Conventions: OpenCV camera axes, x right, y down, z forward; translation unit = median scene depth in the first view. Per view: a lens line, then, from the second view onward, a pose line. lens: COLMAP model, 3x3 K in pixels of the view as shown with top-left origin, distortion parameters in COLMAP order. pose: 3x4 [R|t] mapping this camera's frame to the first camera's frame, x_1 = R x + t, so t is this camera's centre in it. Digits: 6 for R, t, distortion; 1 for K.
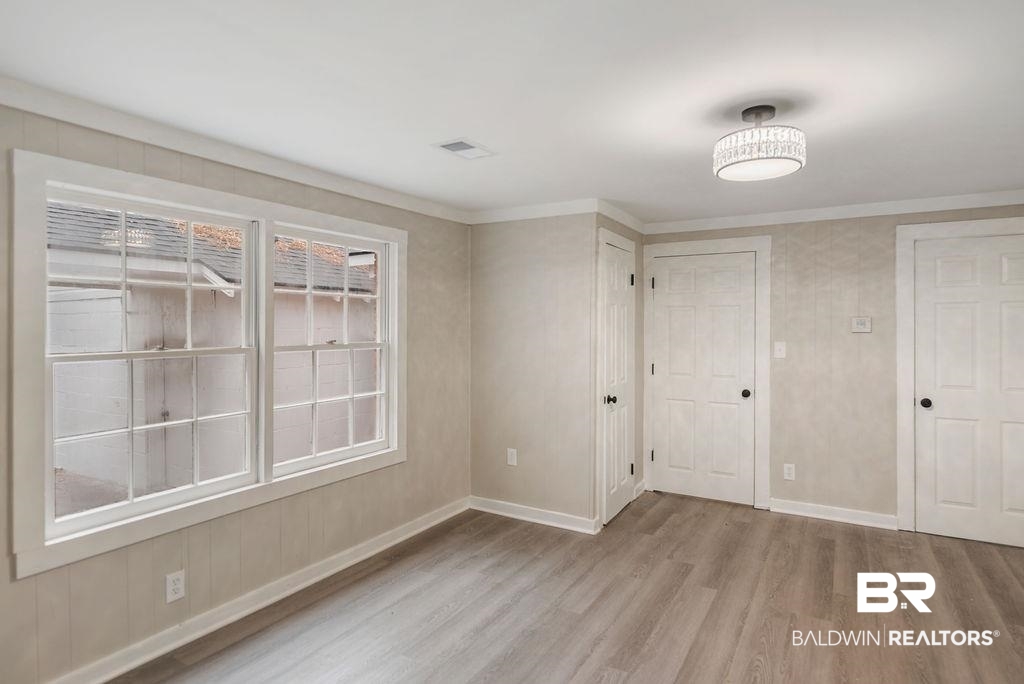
lens RADIAL K [[565.0, 0, 517.1], [0, 565.0, 329.2], [0, 0, 1]] dist [0.000793, 0.000254]
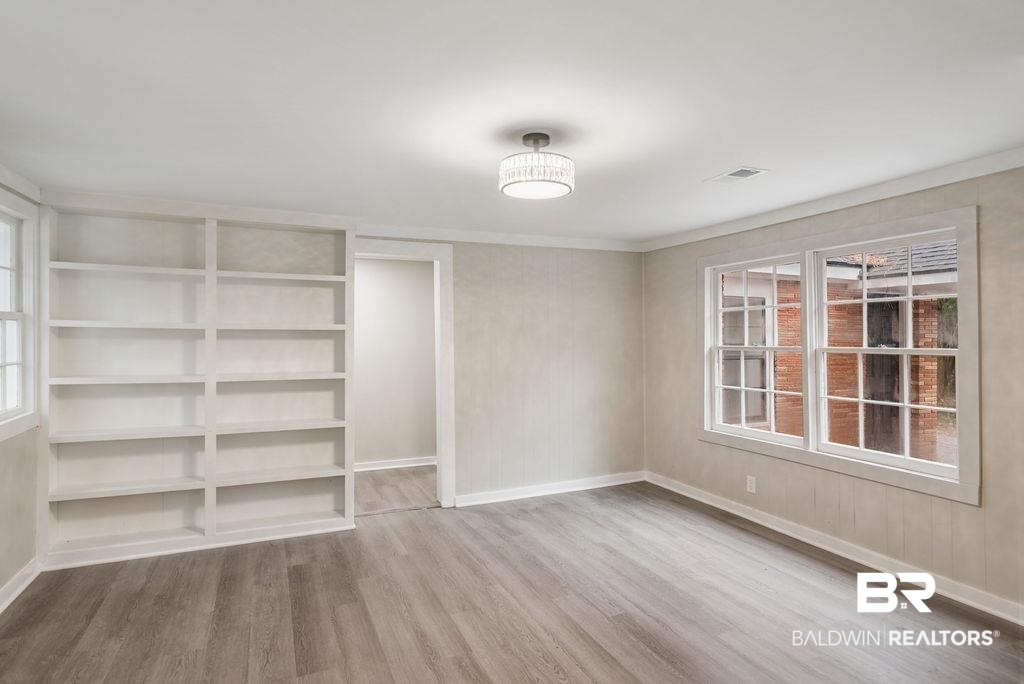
lens RADIAL K [[552.4, 0, 514.5], [0, 552.4, 336.0], [0, 0, 1]] dist [-0.000666, -0.000111]
pose [[-0.591516, -0.003433, -0.806286, 1.110077], [-0.002909, 0.999994, -0.002124, 0.009418], [0.806288, 0.001089, -0.591522, 1.340538]]
